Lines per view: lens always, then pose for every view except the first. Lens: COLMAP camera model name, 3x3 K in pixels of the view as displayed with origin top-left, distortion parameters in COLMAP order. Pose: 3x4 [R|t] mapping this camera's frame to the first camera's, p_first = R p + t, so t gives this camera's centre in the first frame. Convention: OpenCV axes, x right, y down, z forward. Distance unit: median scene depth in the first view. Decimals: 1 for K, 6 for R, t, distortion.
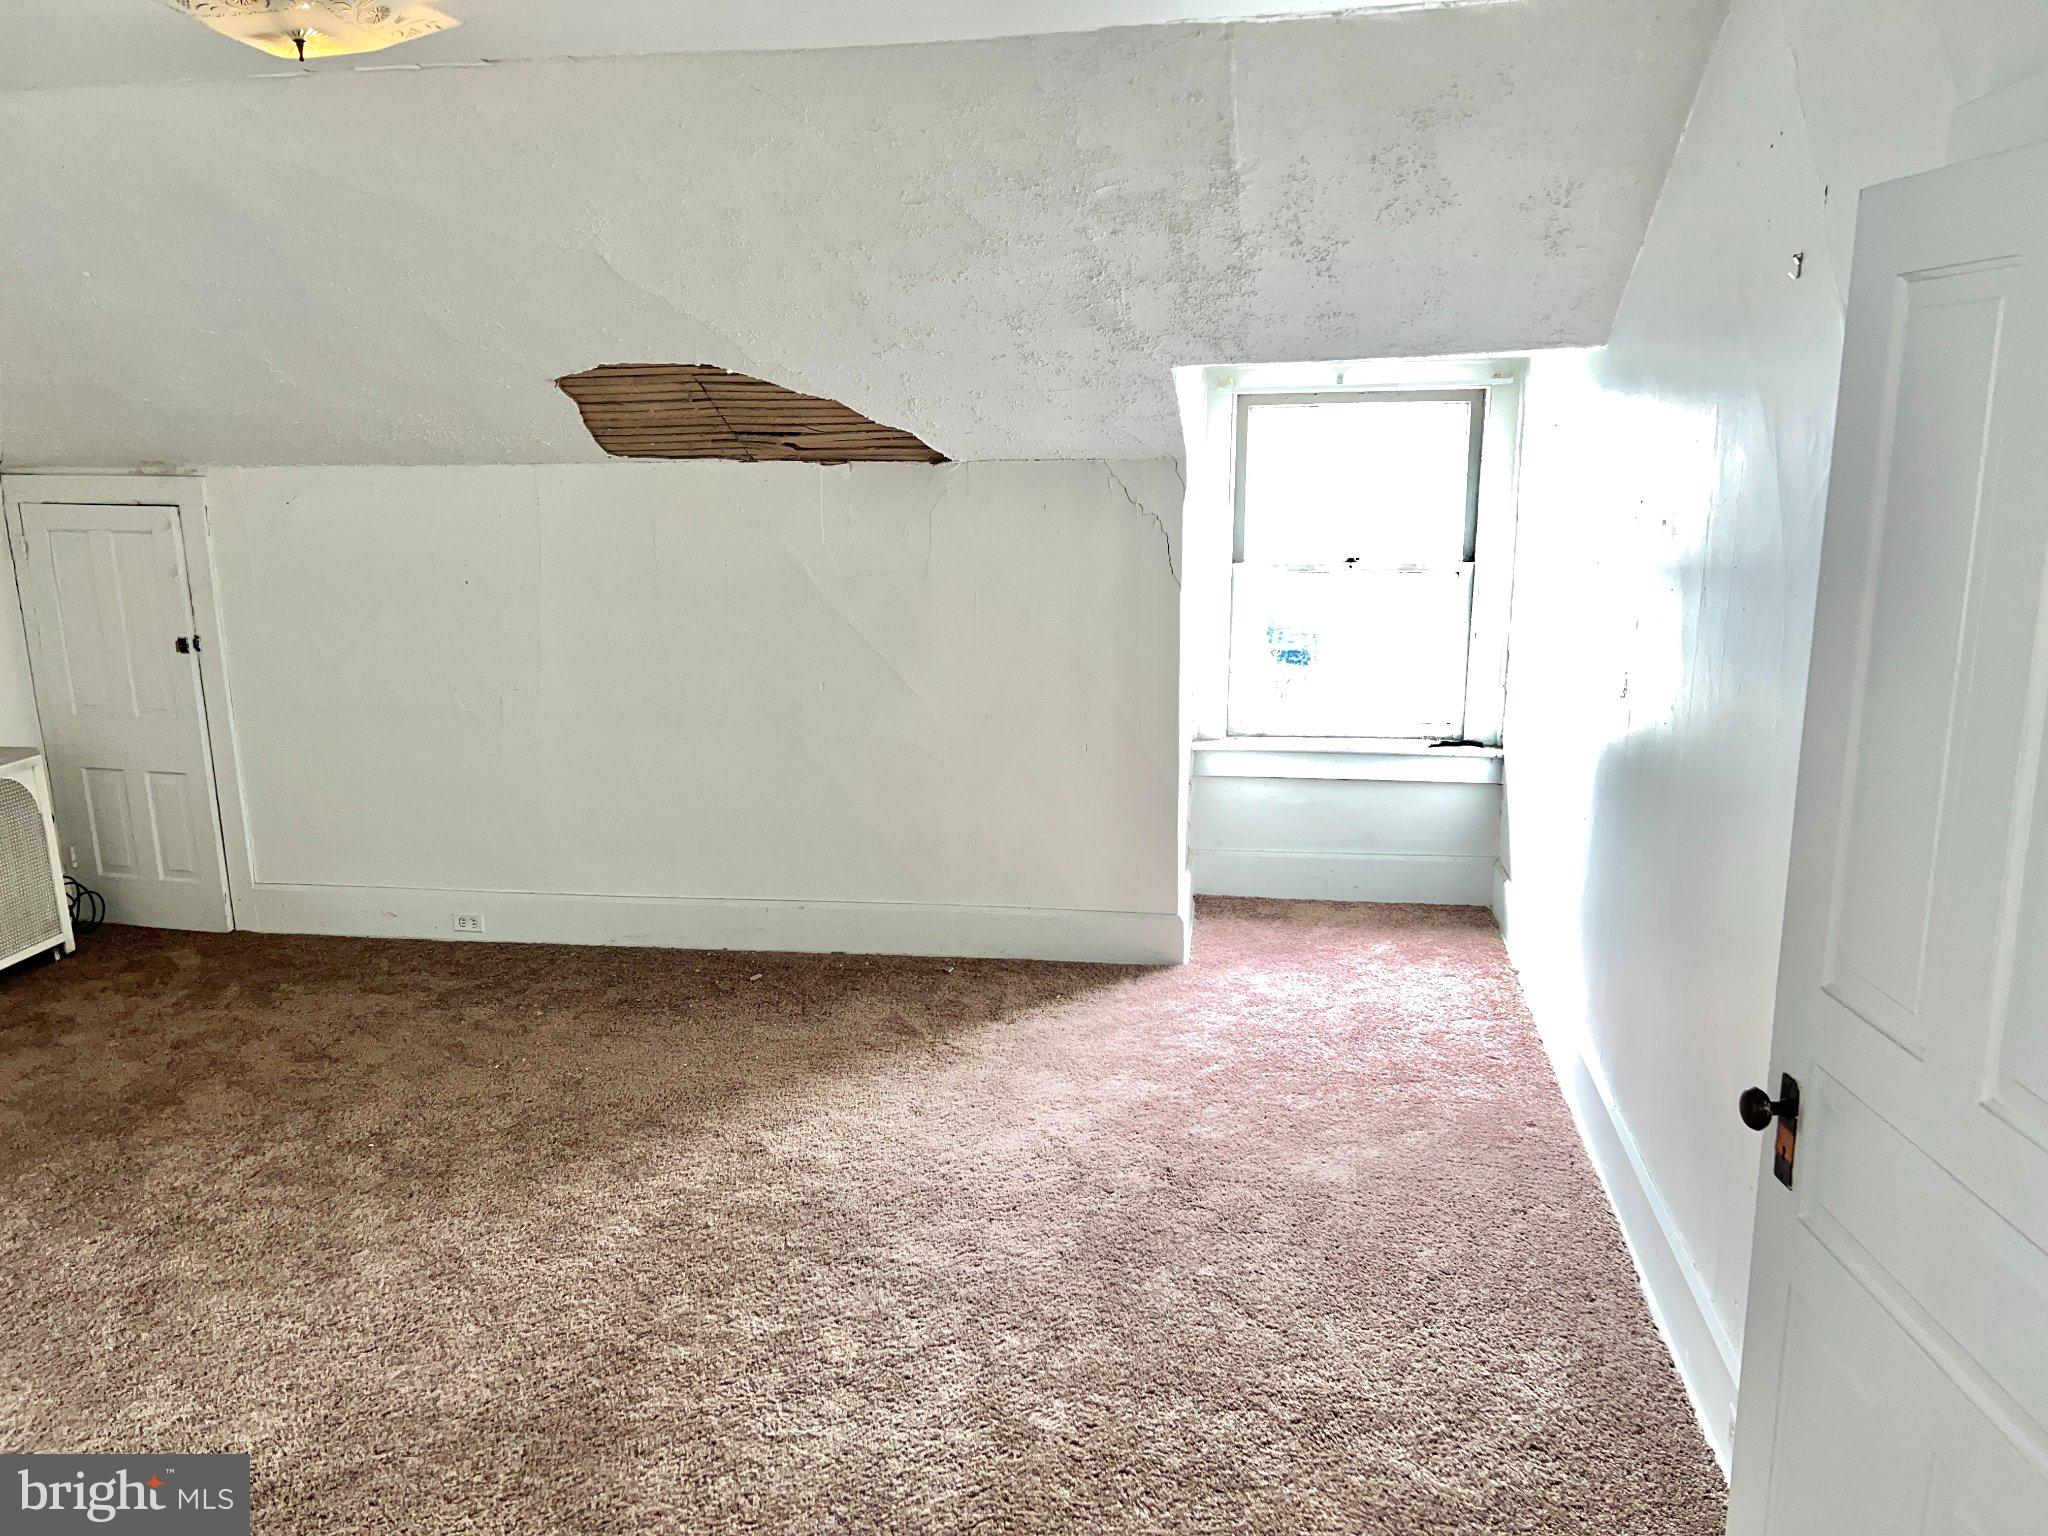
lens RADIAL K [[1538.3, 0, 1021.3], [0, 1538.3, 765.6], [0, 0, 1]] dist [0.043324, -0.048222]
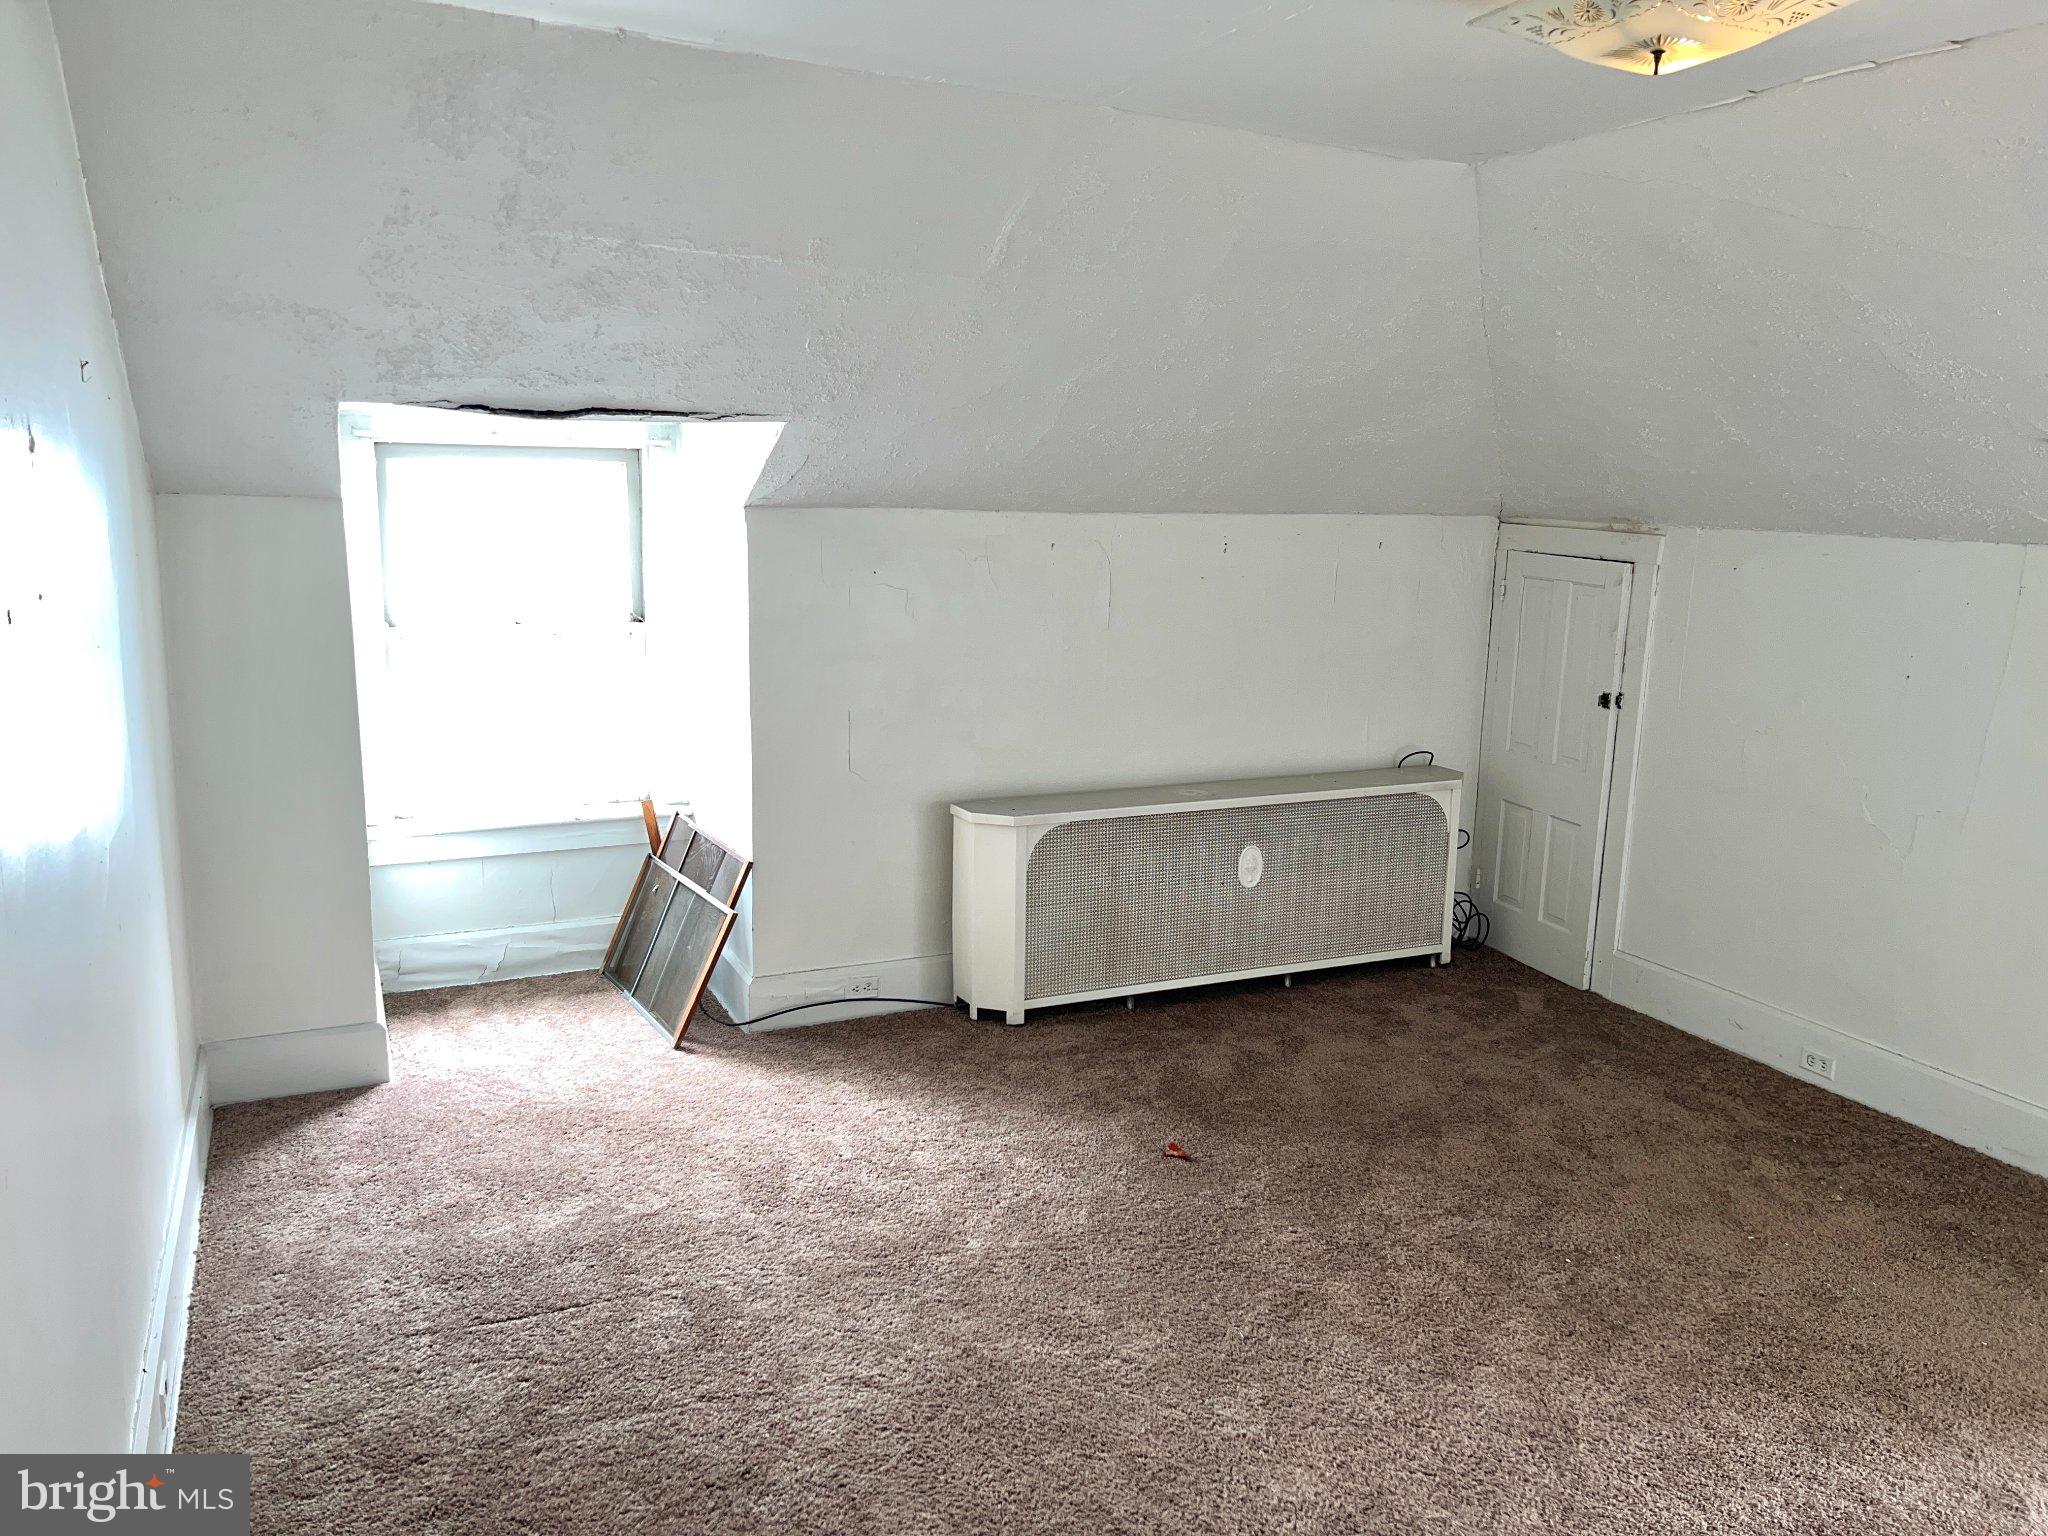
lens RADIAL K [[1538.3, 0, 1021.0], [0, 1538.3, 772.9], [0, 0, 1]] dist [0.043324, -0.048222]
pose [[0.561540, 0.186677, -0.806117, 0.072870], [-0.215349, 0.973618, 0.075454, -0.030988], [0.798935, 0.131226, 0.586926, 0.140679]]
